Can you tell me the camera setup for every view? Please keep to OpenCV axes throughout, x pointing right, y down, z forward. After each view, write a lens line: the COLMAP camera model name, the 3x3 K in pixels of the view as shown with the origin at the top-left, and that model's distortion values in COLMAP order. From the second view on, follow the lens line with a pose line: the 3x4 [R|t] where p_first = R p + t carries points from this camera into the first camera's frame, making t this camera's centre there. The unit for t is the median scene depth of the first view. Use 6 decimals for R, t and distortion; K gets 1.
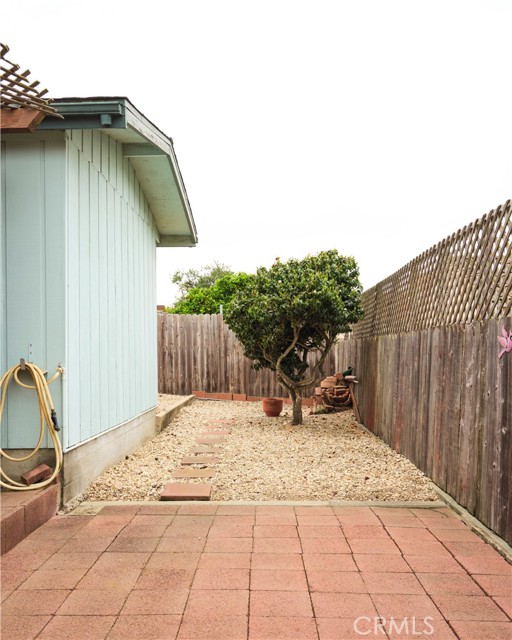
lens RADIAL K [[604.0, 0, 255.5], [0, 604.0, 320.0], [0, 0, 1]] dist [0.000877, 0.000000]
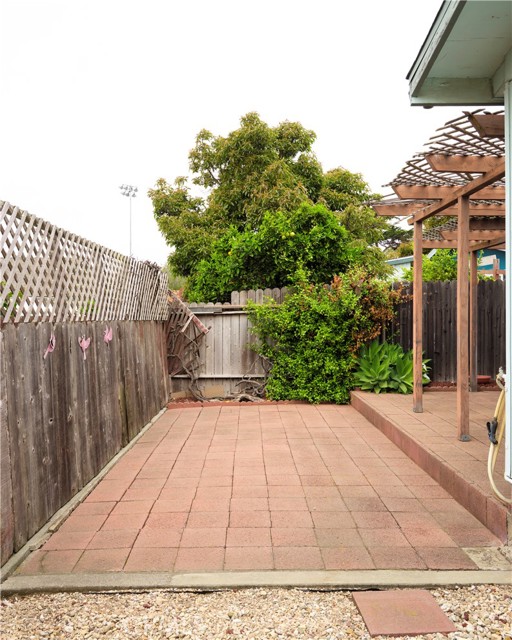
lens RADIAL K [[536.2, 0, 255.8], [0, 536.2, 318.2], [0, 0, 1]] dist [0.004187, 0.000633]
pose [[-0.999510, 0.010657, -0.029422, 0.049383], [0.011875, 0.999066, -0.041549, 0.033771], [0.028952, -0.041878, -0.998703, 2.079555]]
